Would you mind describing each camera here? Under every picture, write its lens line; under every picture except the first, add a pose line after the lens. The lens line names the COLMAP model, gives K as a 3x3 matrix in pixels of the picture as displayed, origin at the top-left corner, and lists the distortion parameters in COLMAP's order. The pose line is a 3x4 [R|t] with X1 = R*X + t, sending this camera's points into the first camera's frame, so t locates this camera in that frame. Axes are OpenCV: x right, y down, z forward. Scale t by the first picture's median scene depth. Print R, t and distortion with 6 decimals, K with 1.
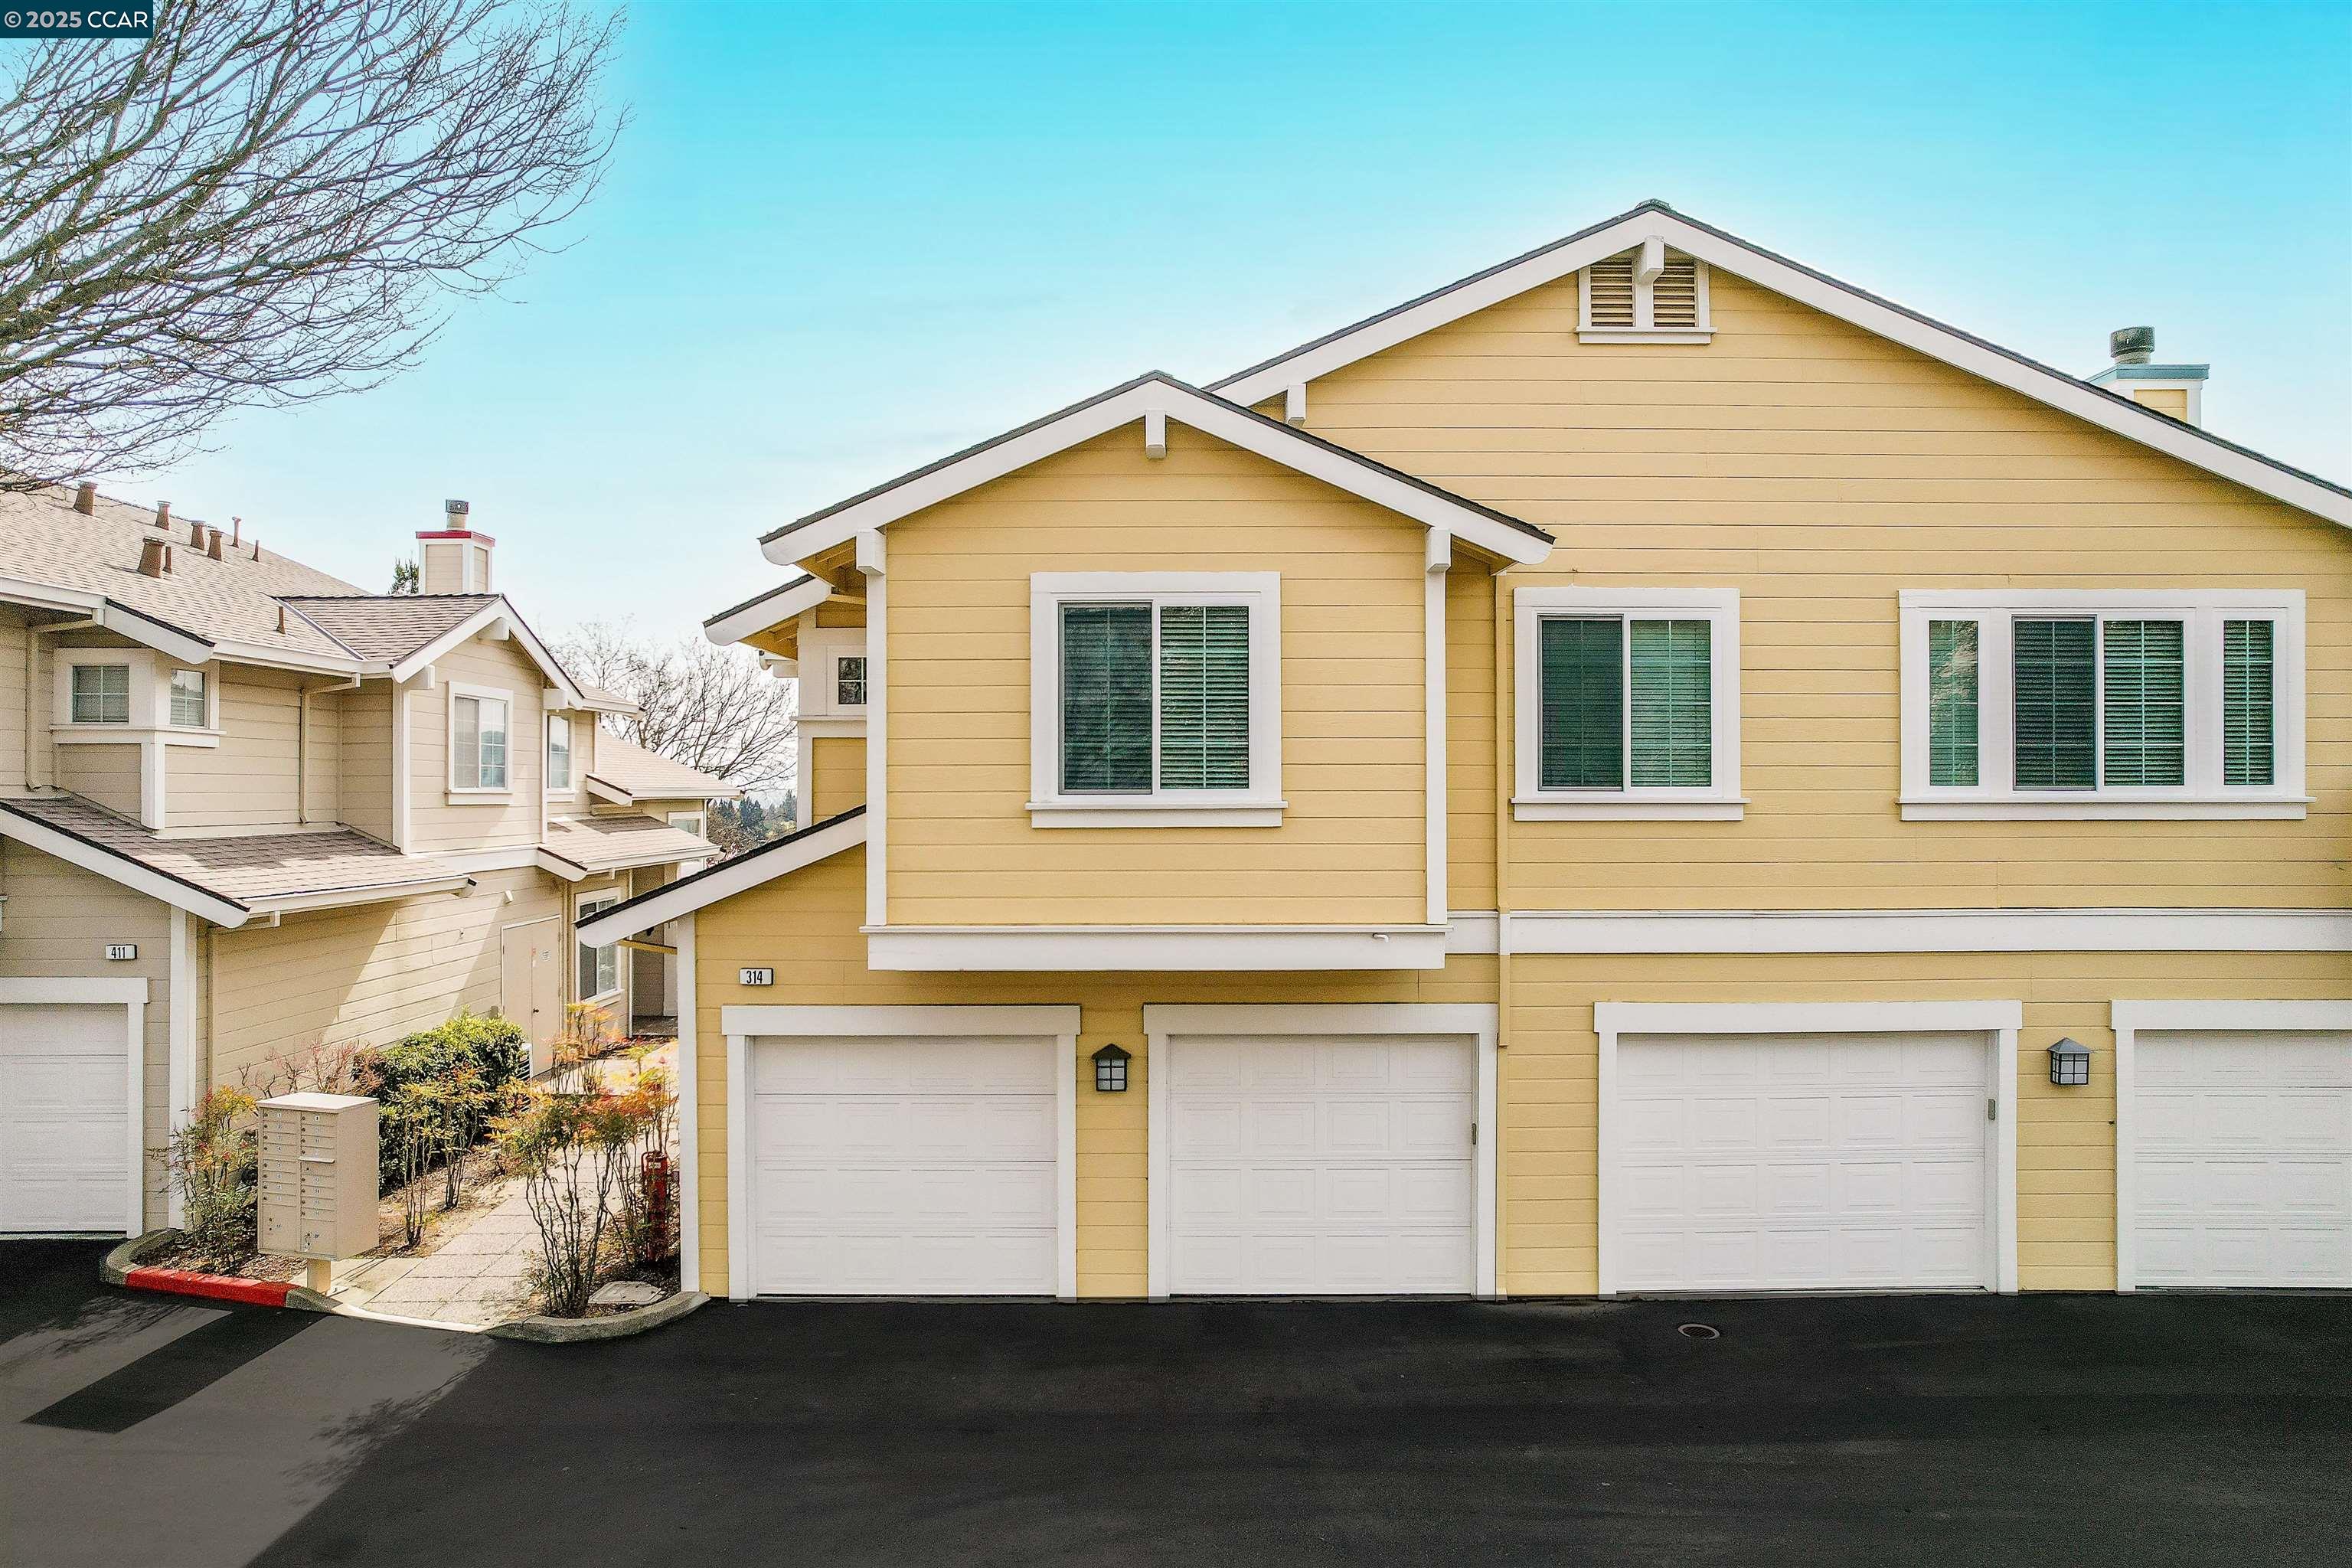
lens RADIAL K [[1501.6, 0, 1186.5], [0, 1501.6, 784.4], [0, 0, 1]] dist [-0.036754, 0.028162]
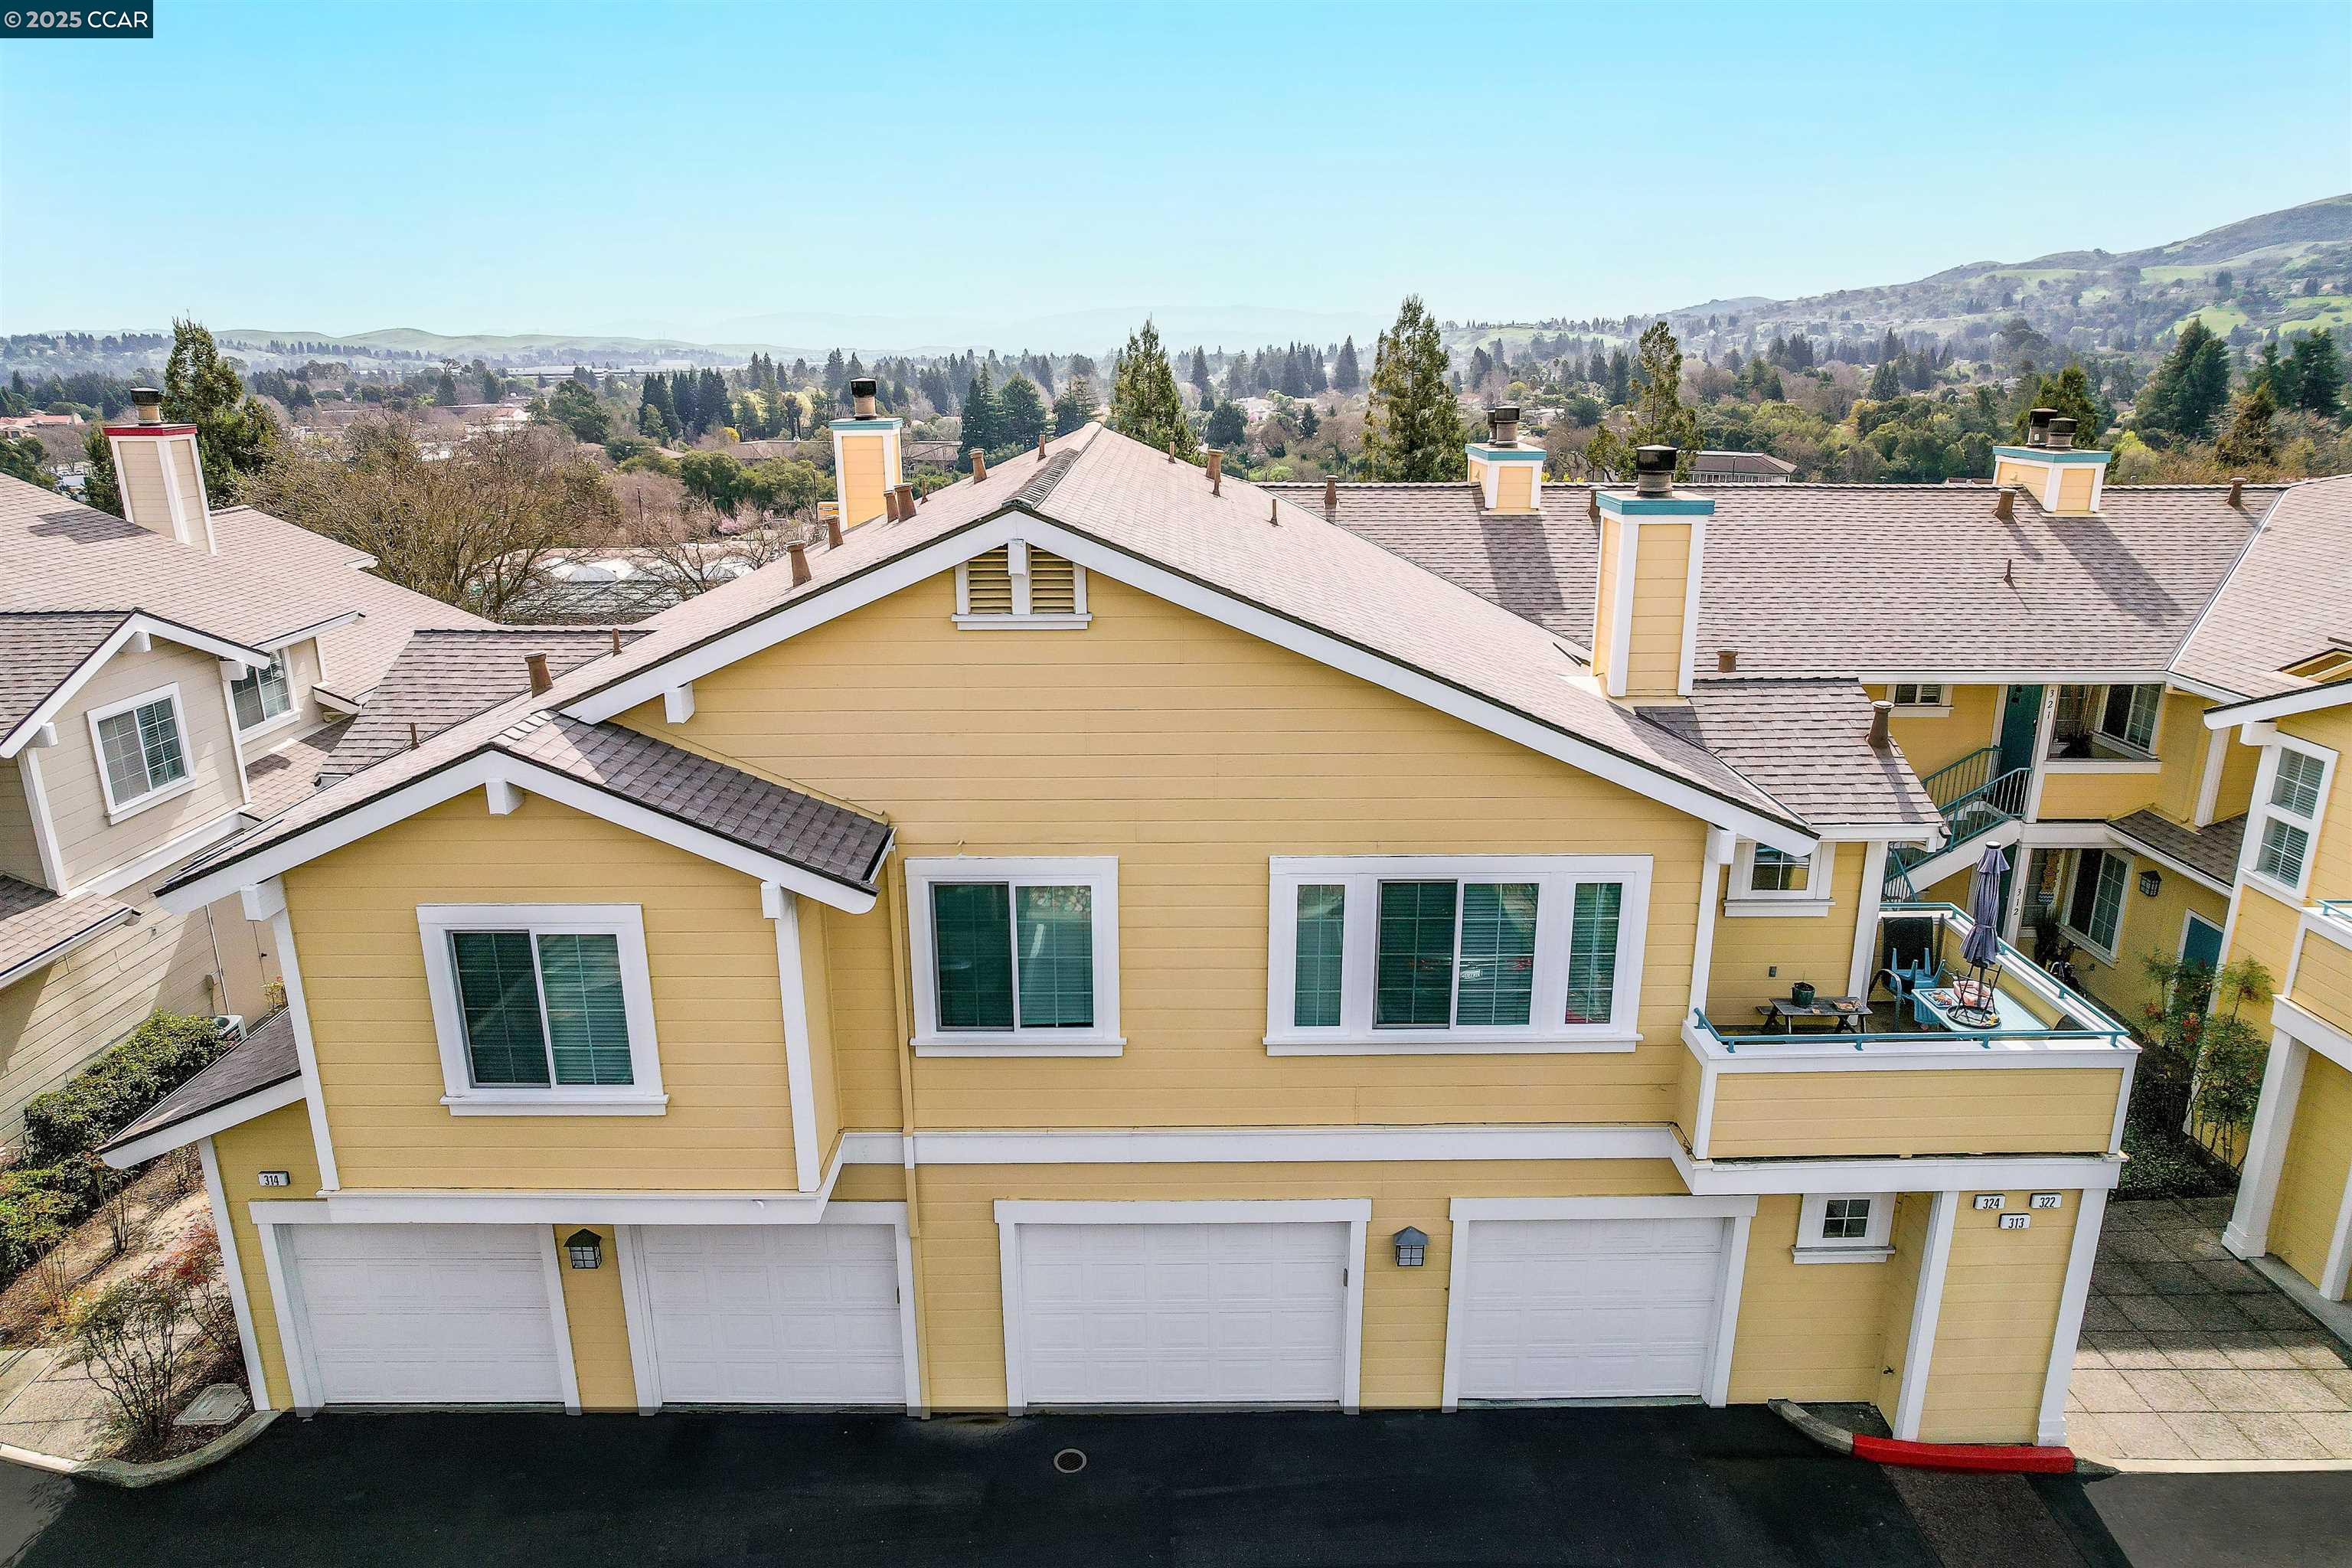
lens RADIAL K [[1501.6, 0, 1170.7], [0, 1501.6, 786.4], [0, 0, 1]] dist [-0.036754, 0.028162]
pose [[0.999965, -0.004349, -0.007104, 0.417569], [0.006241, 0.956070, 0.293073, -0.495591], [0.005517, -0.293107, 0.956064, -0.007350]]
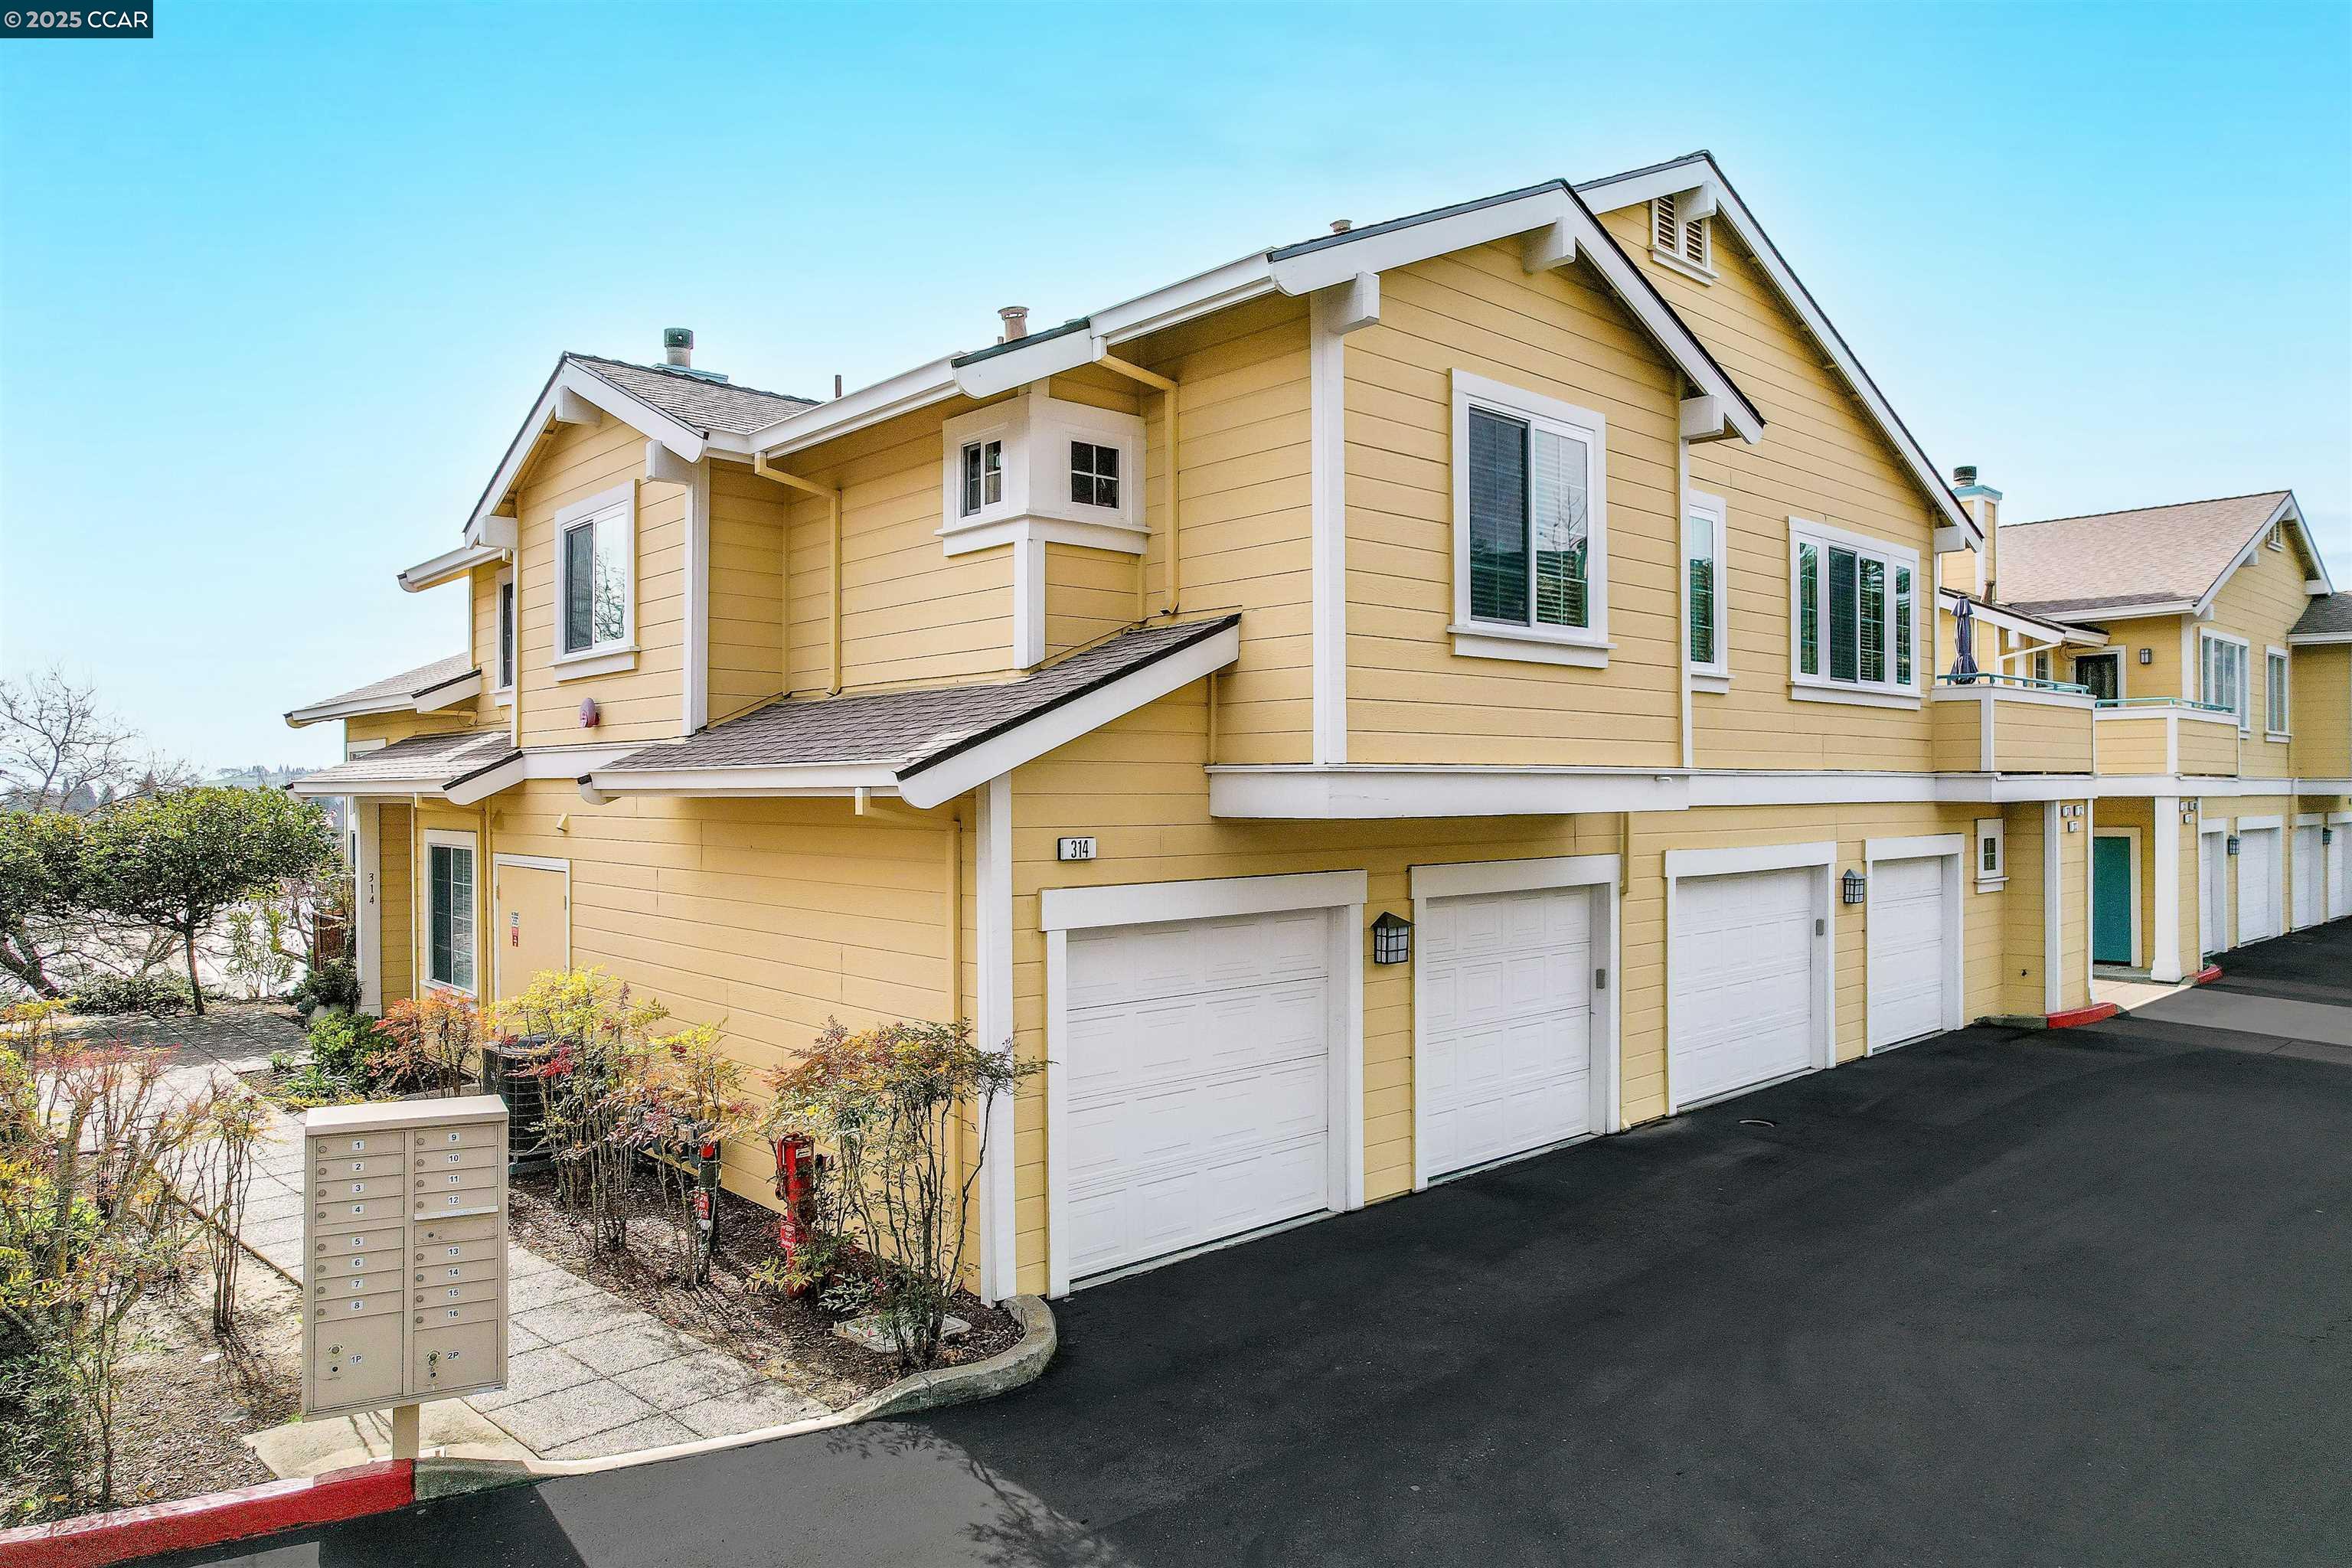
lens RADIAL K [[1501.6, 0, 1167.2], [0, 1501.6, 779.0], [0, 0, 1]] dist [-0.036754, 0.028162]
pose [[0.737980, 0.004290, 0.674808, -0.754401], [0.000208, 0.999978, -0.006585, 0.099261], [-0.674822, 0.005000, 0.737964, 0.426470]]
